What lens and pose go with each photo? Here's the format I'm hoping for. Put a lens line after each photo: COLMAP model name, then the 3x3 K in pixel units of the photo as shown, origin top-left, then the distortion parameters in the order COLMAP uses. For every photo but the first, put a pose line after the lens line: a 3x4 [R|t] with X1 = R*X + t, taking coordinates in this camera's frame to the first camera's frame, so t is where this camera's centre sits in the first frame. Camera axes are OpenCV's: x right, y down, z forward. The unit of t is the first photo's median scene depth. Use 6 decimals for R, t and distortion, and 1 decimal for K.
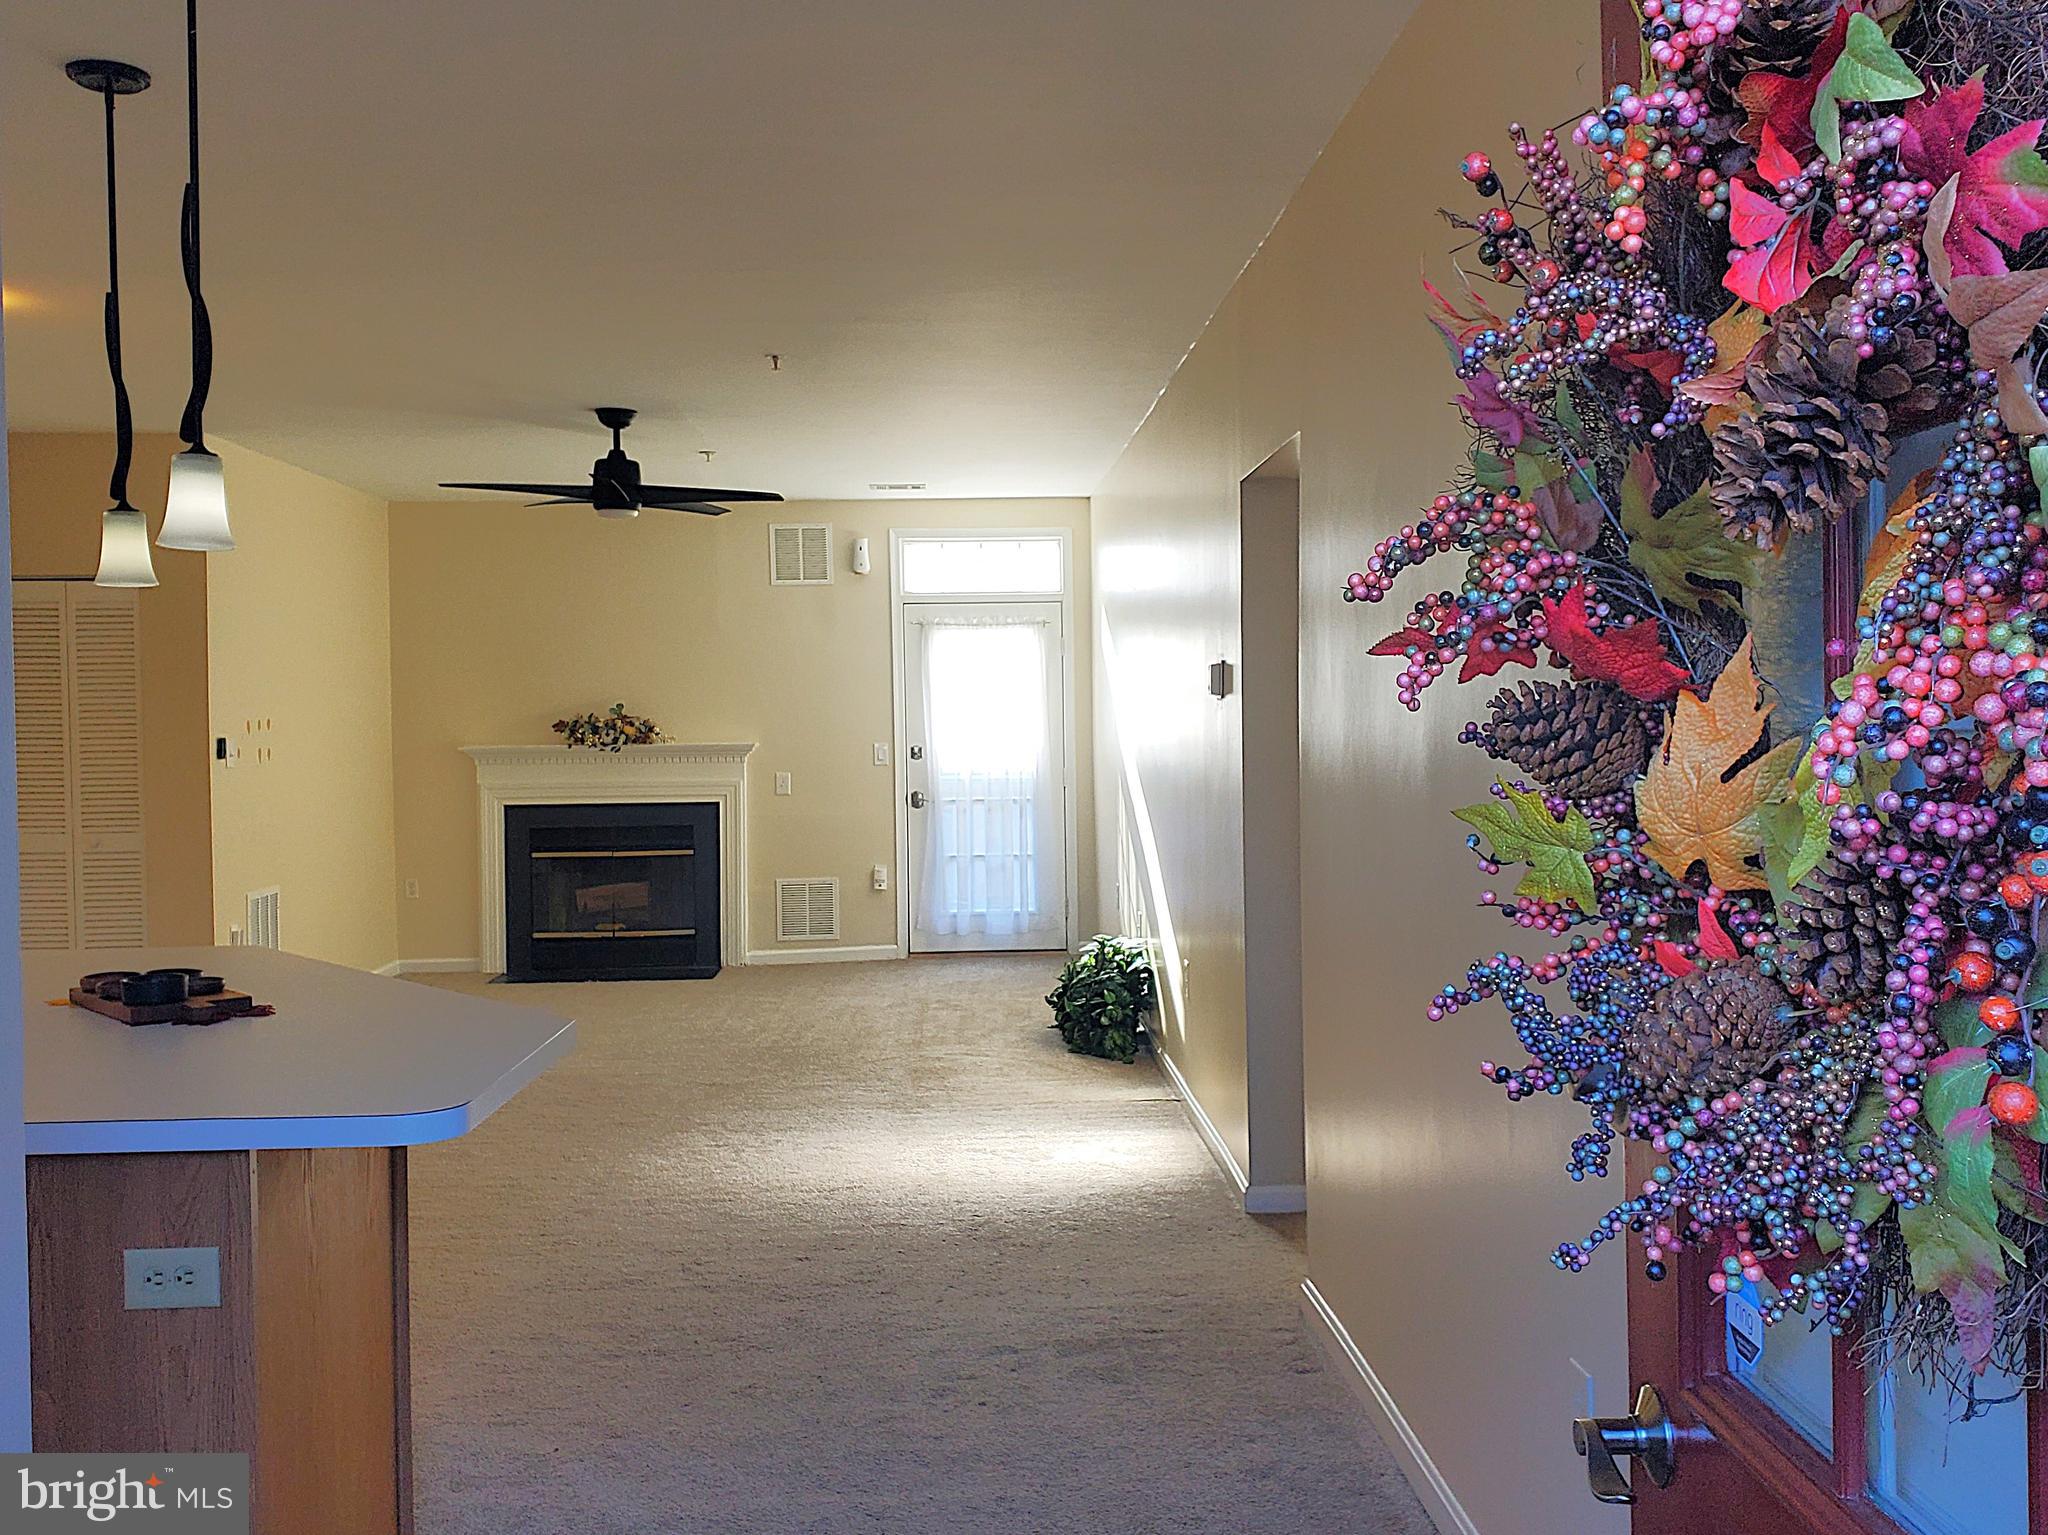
lens RADIAL K [[1532.6, 0, 1024.0], [0, 1532.6, 767.5], [0, 0, 1]] dist [0.092954, -0.179002]
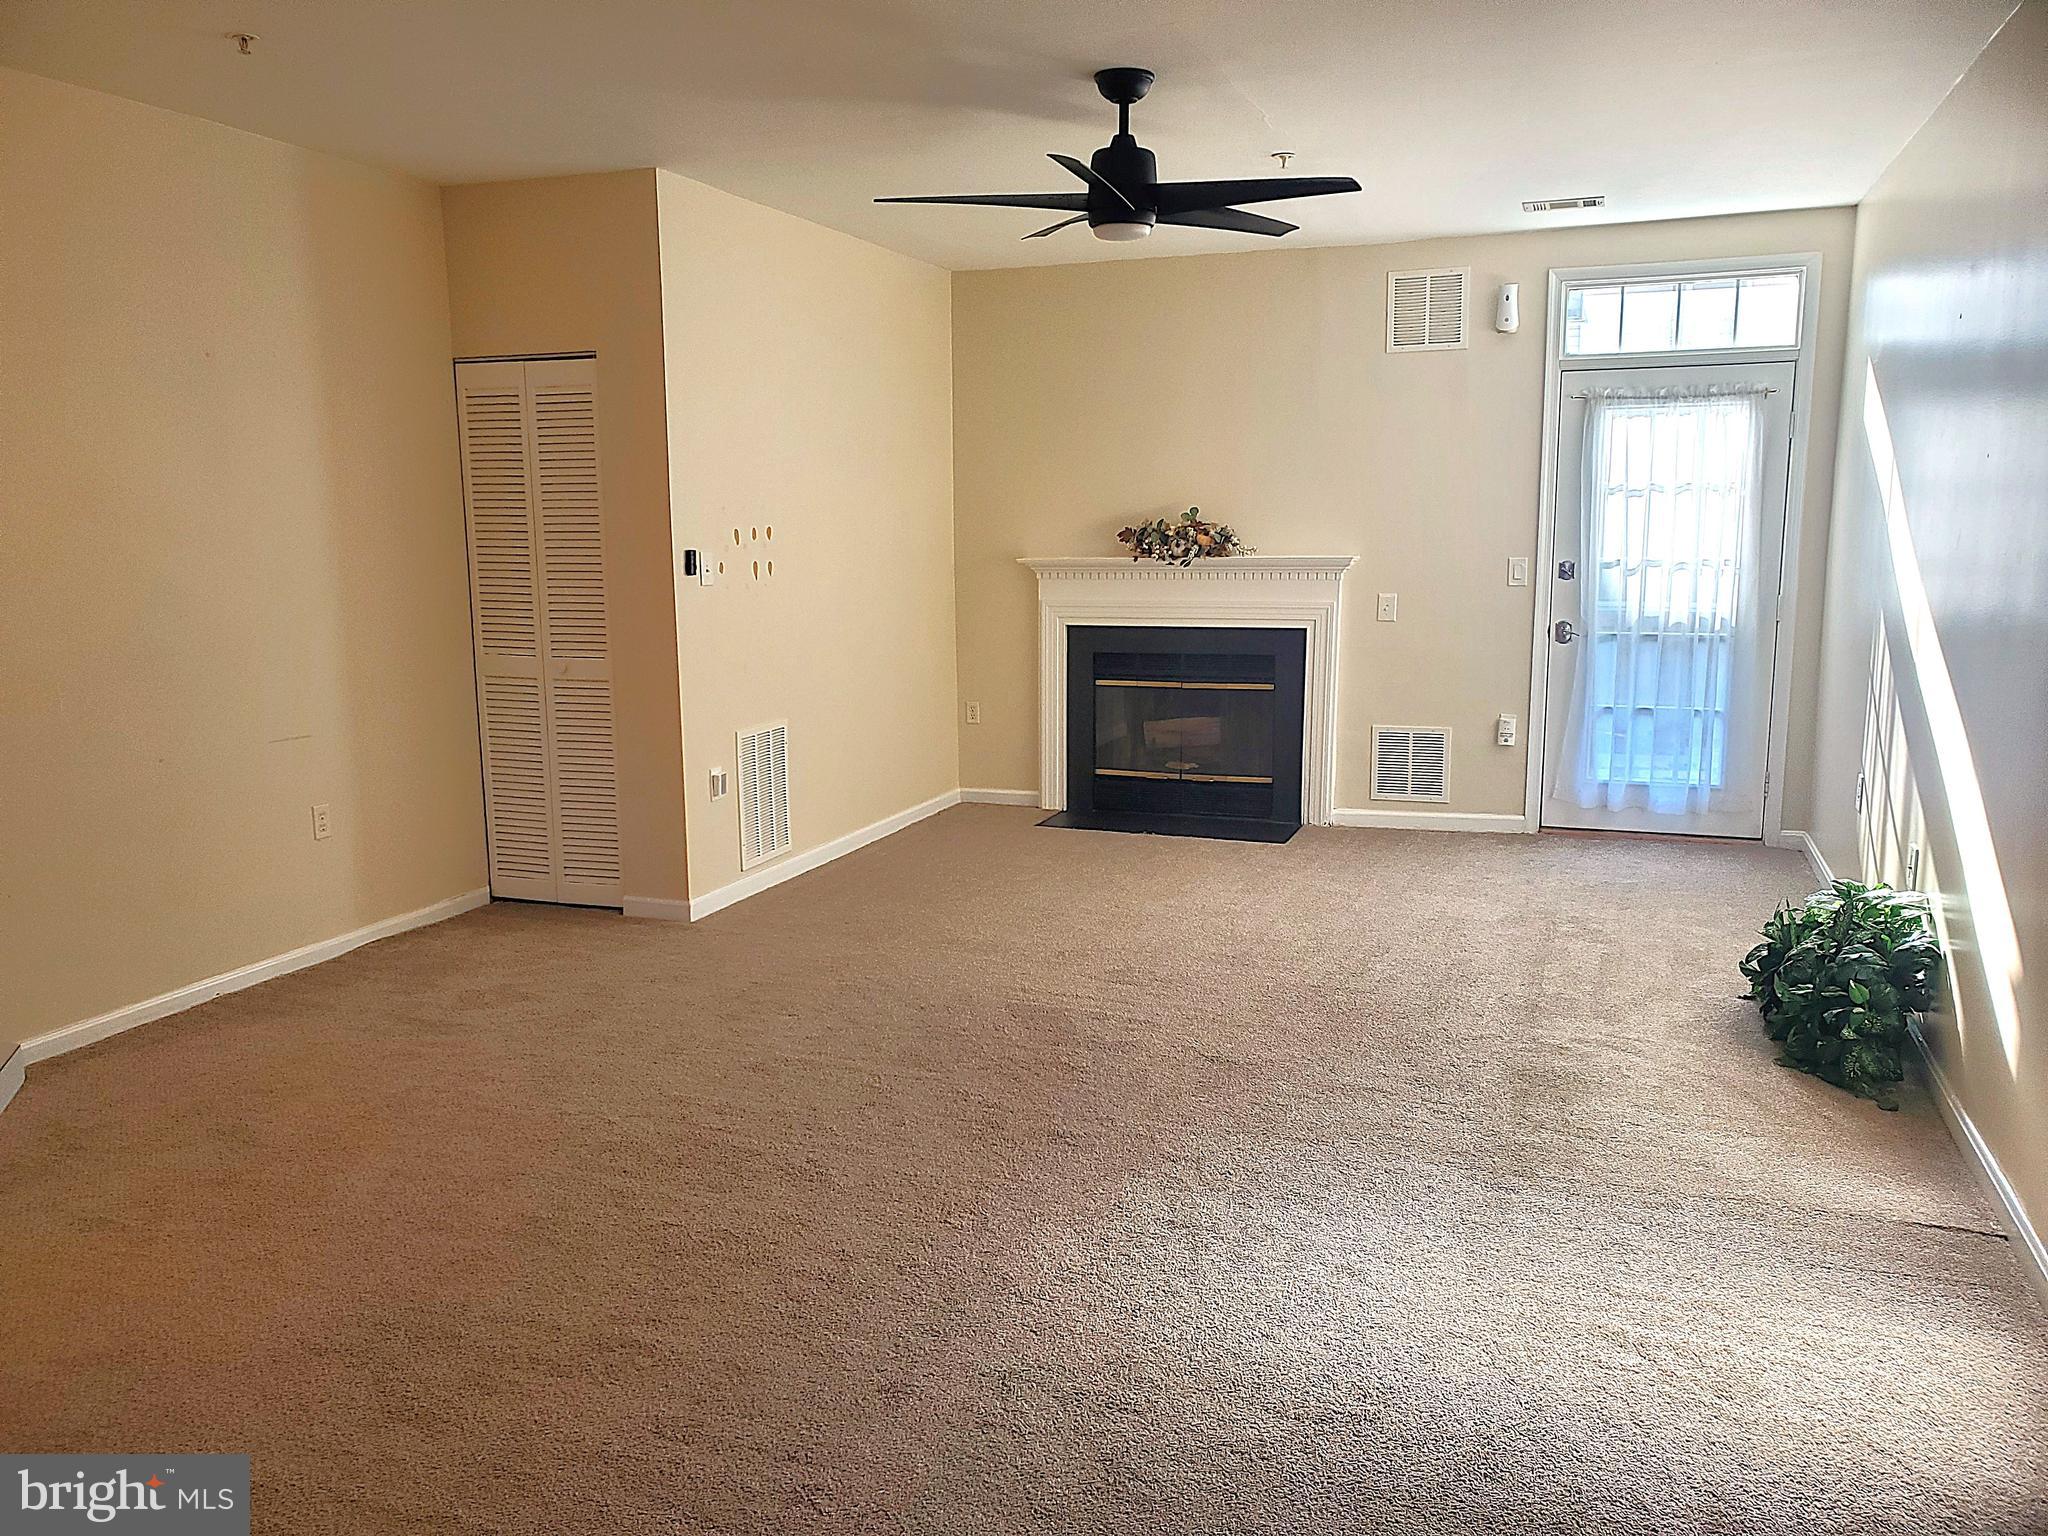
lens RADIAL K [[1532.6, 0, 1024.0], [0, 1532.6, 768.0], [0, 0, 1]] dist [0.092954, -0.179002]
pose [[0.916705, 0.069461, -0.393481, -0.007993], [-0.018511, 0.991099, 0.131834, -0.009695], [0.399136, -0.113569, 0.909831, 0.186605]]
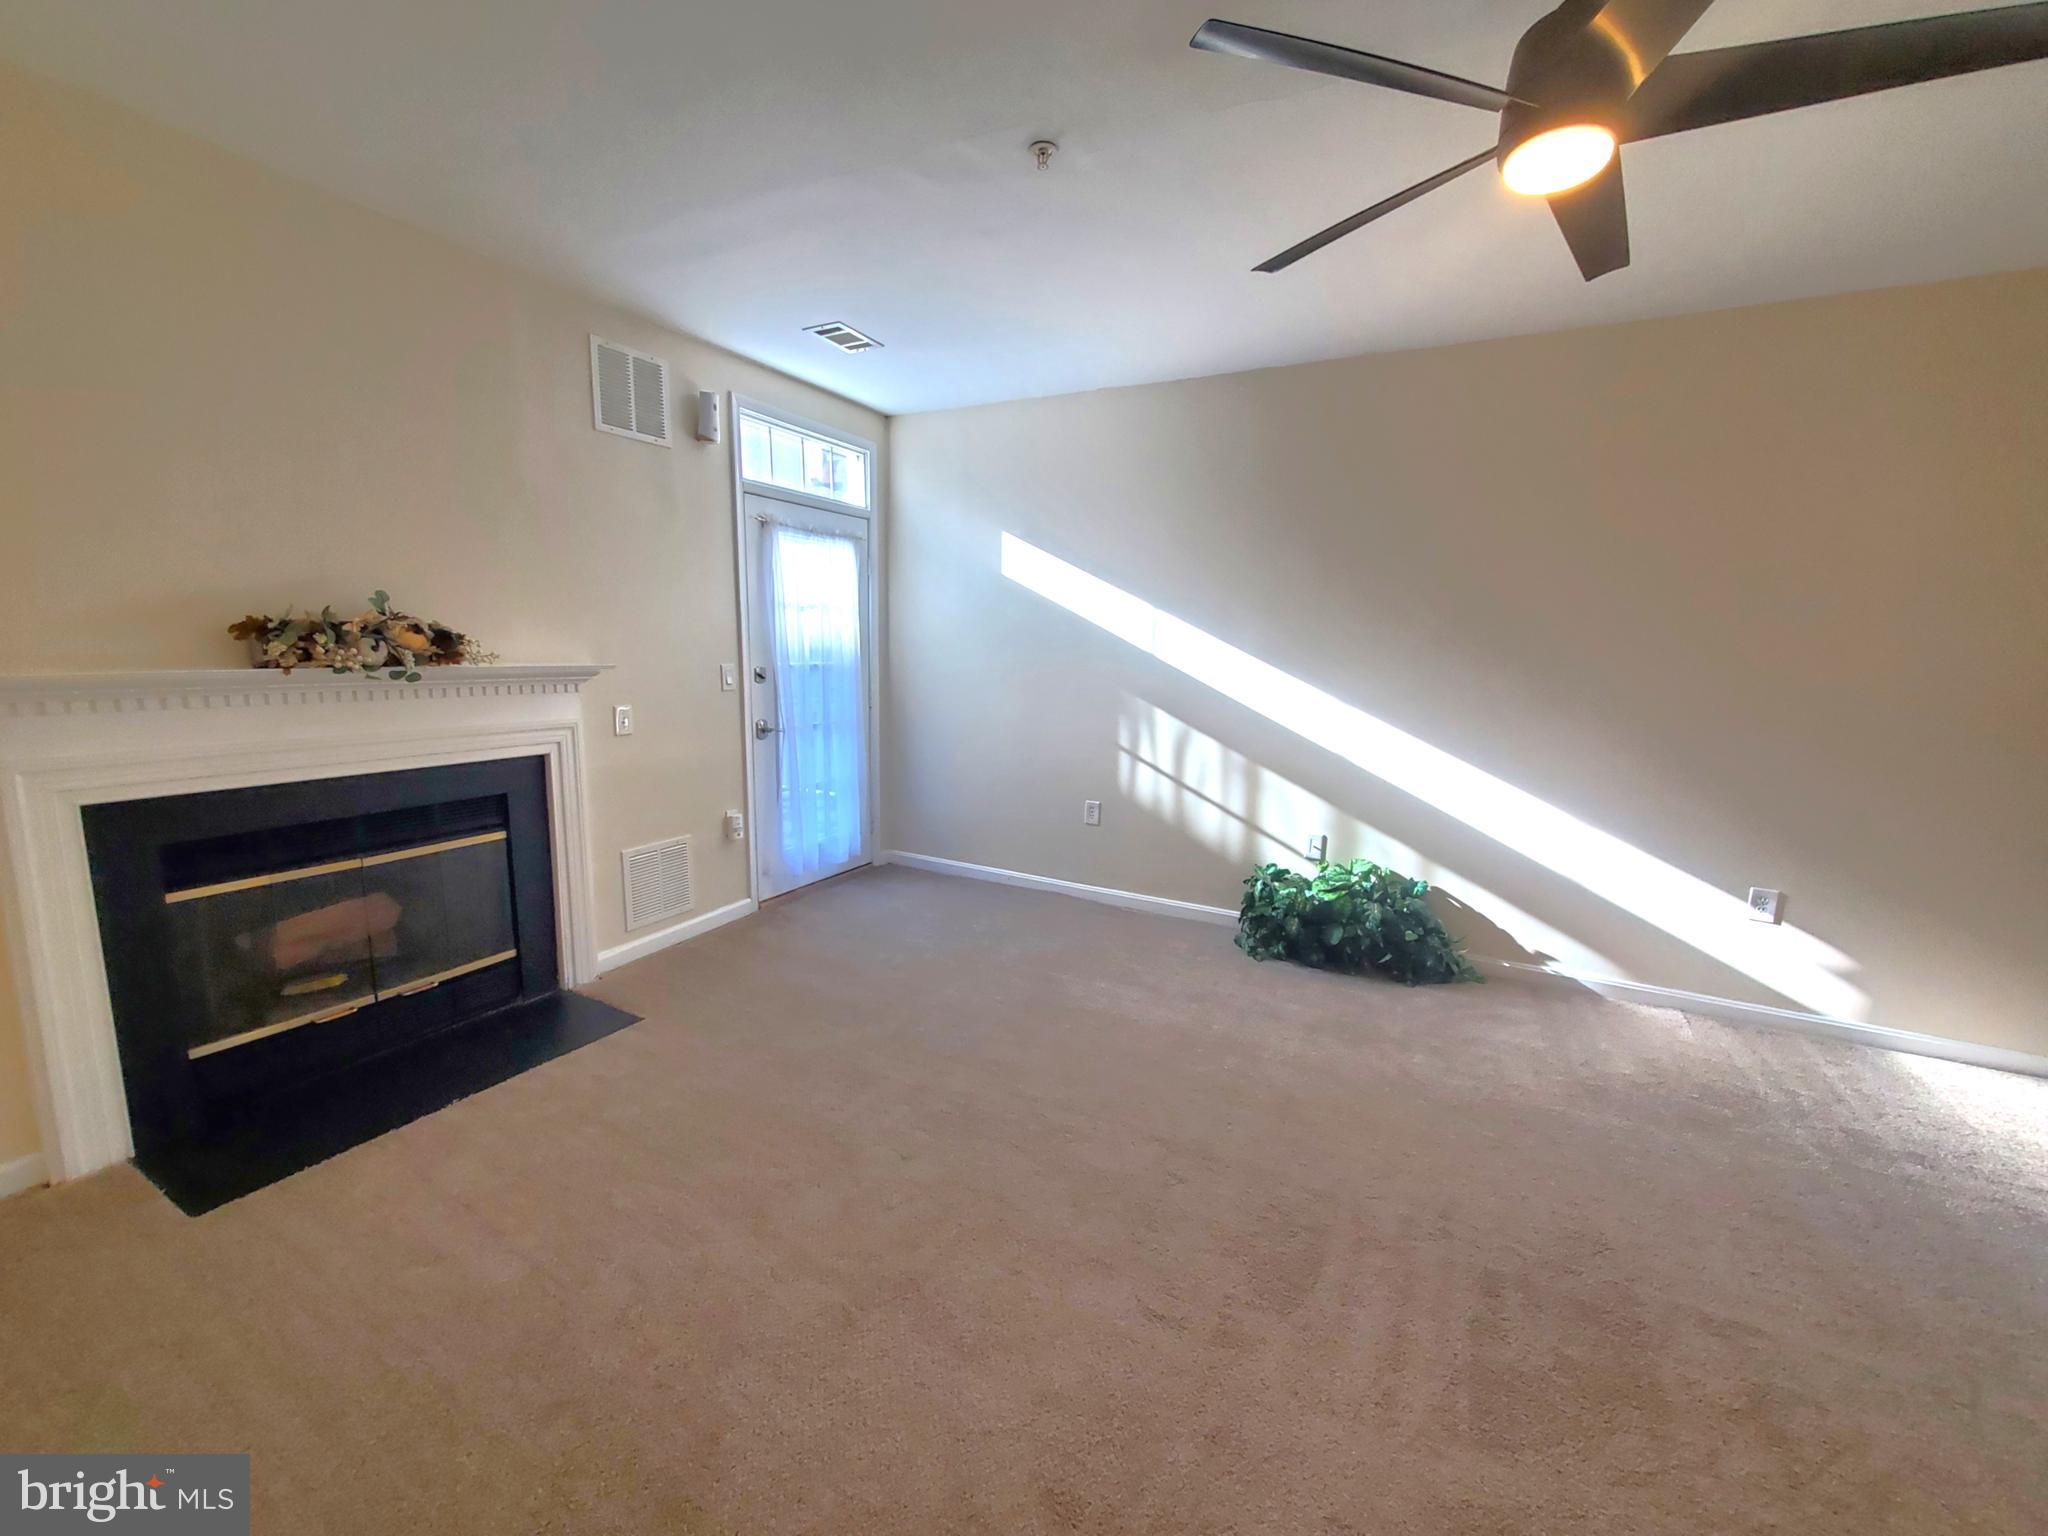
lens RADIAL K [[806.3, 0, 1024.0], [0, 806.3, 768.0], [0, 0, 1]] dist [0.002469, 0.000293]
pose [[0.532168, -0.106915, 0.839861, -0.389024], [0.006045, 0.992449, 0.122509, -0.013117], [-0.846617, -0.060118, 0.528796, 0.657445]]
